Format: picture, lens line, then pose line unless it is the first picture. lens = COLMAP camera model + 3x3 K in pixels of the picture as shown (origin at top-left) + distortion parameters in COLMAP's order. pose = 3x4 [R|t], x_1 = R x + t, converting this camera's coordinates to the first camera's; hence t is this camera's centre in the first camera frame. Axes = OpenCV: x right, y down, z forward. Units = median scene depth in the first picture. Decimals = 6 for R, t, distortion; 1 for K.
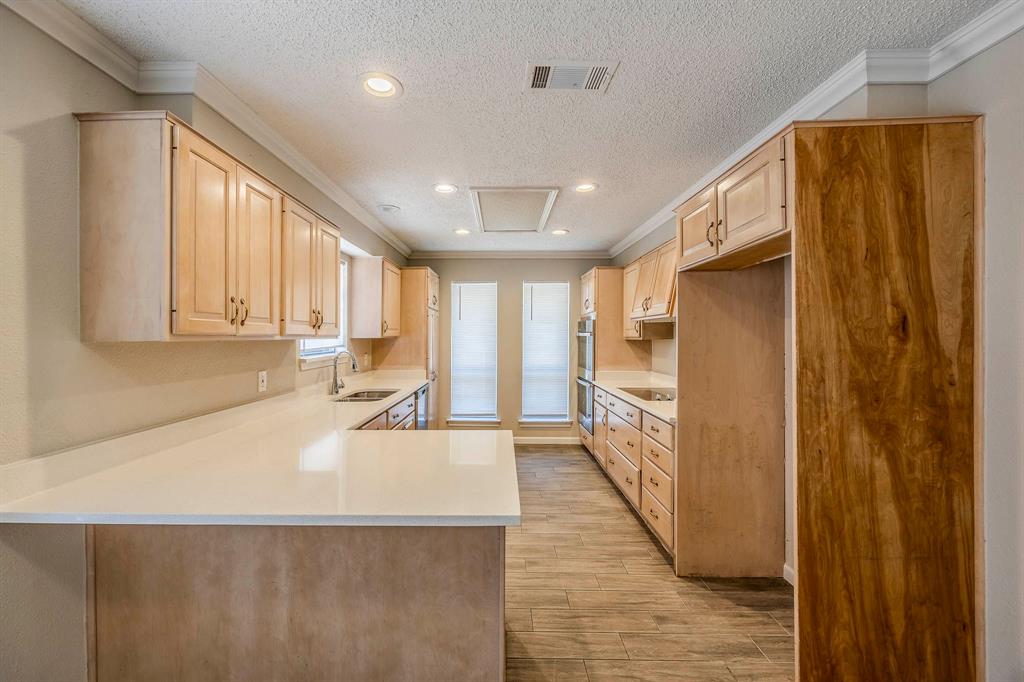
lens RADIAL K [[393.0, 0, 503.8], [0, 393.0, 332.5], [0, 0, 1]] dist [-0.002854, 0.000504]
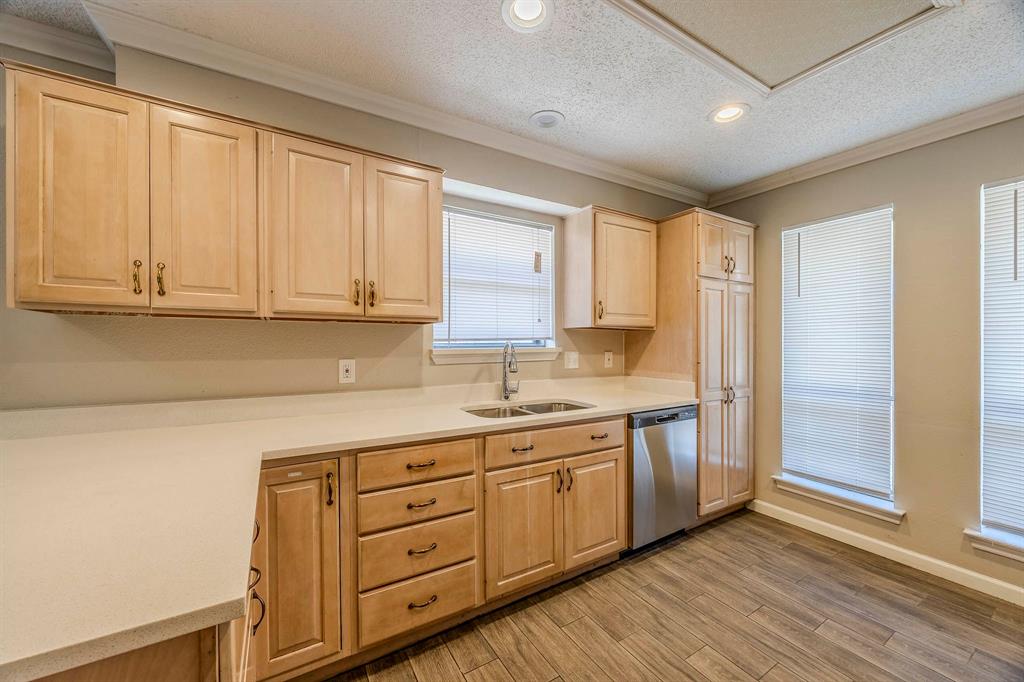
lens RADIAL K [[393.0, 0, 516.9], [0, 393.0, 338.0], [0, 0, 1]] dist [-0.002854, 0.000504]
pose [[0.527541, -0.004184, -0.849519, 0.163594], [0.002919, 0.999991, -0.003112, 0.029730], [0.849525, -0.000838, 0.527548, 0.459003]]
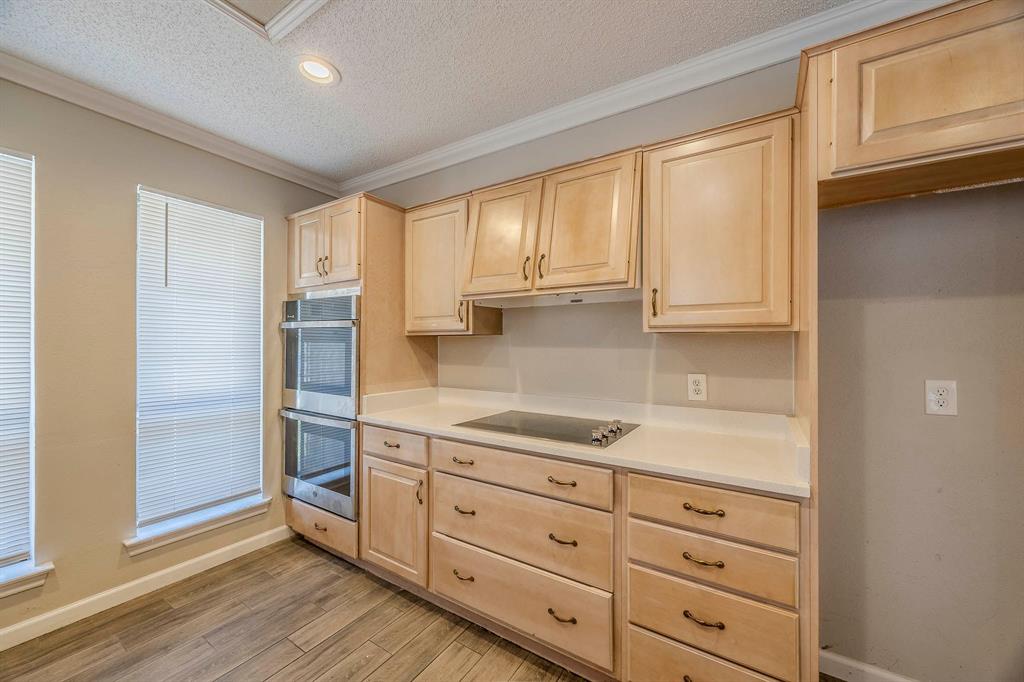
lens RADIAL K [[393.0, 0, 511.6], [0, 393.0, 342.8], [0, 0, 1]] dist [-0.002854, 0.000504]
pose [[0.543682, 0.007788, 0.839255, -0.092411], [-0.015418, 0.999881, 0.000710, 0.026518], [-0.839150, -0.013326, 0.543737, 0.559673]]
